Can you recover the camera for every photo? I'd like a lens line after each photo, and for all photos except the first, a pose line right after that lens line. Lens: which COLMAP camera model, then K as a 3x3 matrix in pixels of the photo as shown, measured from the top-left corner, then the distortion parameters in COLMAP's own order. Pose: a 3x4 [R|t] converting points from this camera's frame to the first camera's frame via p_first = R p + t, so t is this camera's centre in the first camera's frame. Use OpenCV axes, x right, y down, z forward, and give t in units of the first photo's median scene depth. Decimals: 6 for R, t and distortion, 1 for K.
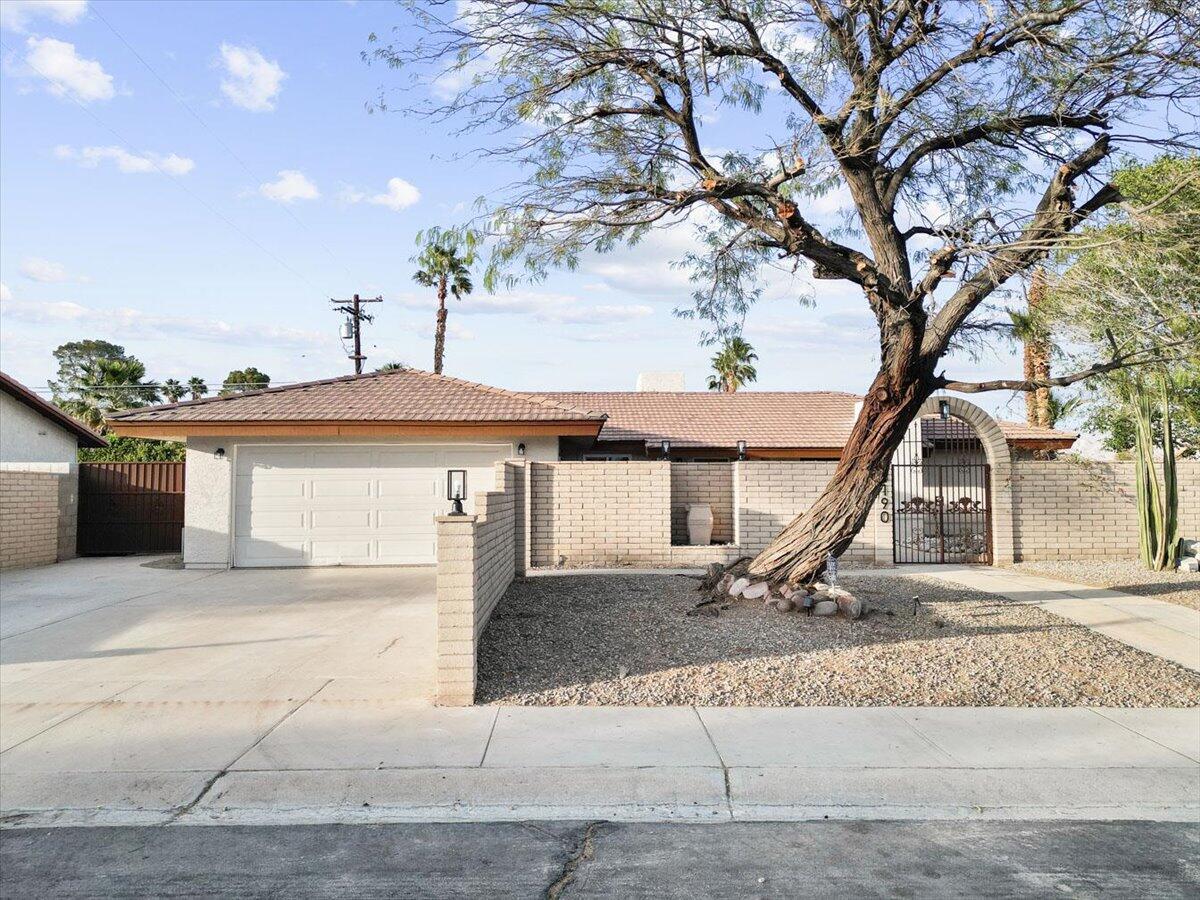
lens RADIAL K [[839.7, 0, 600.0], [0, 839.7, 450.0], [0, 0, 1]] dist [0.075782, -0.070642]
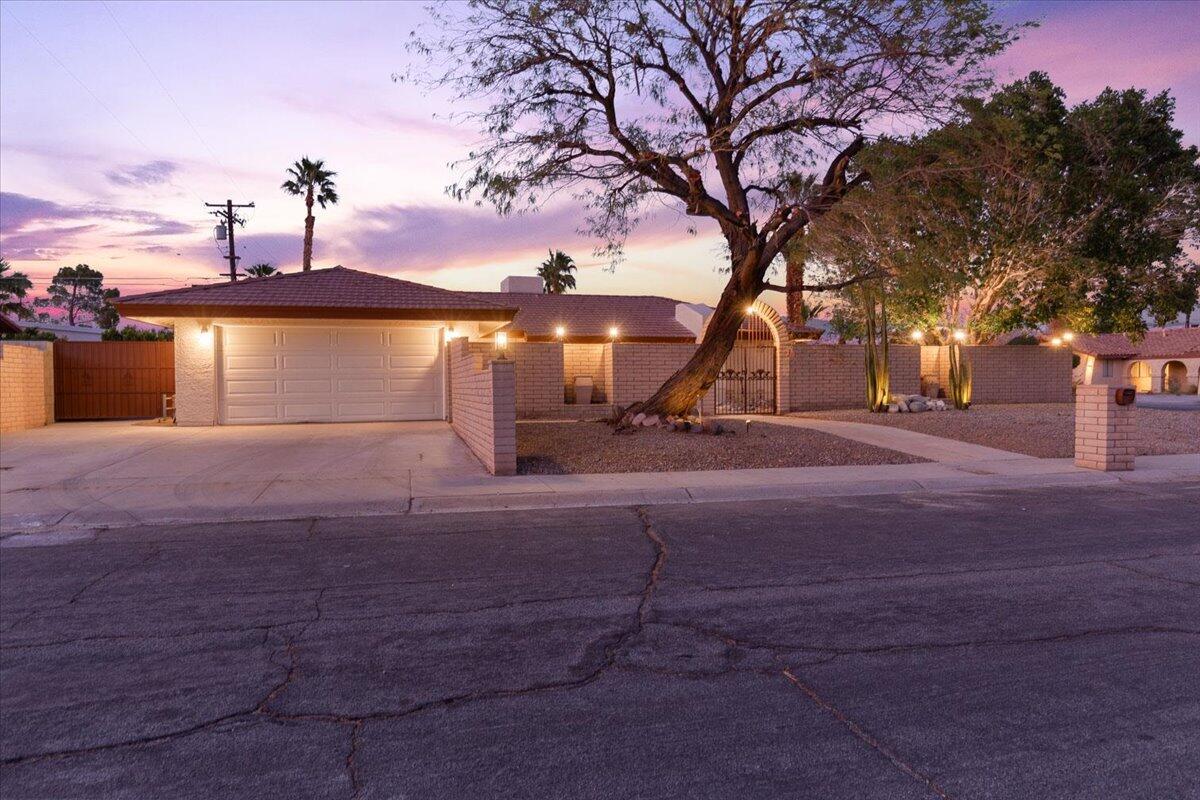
lens RADIAL K [[732.2, 0, 600.0], [0, 732.2, 400.0], [0, 0, 1]] dist [0.018422, 0.000950]
pose [[0.972860, -0.013353, 0.231008, -0.186657], [-0.002806, 0.997579, 0.069481, 0.032824], [-0.231377, -0.068244, 0.970468, -0.234051]]
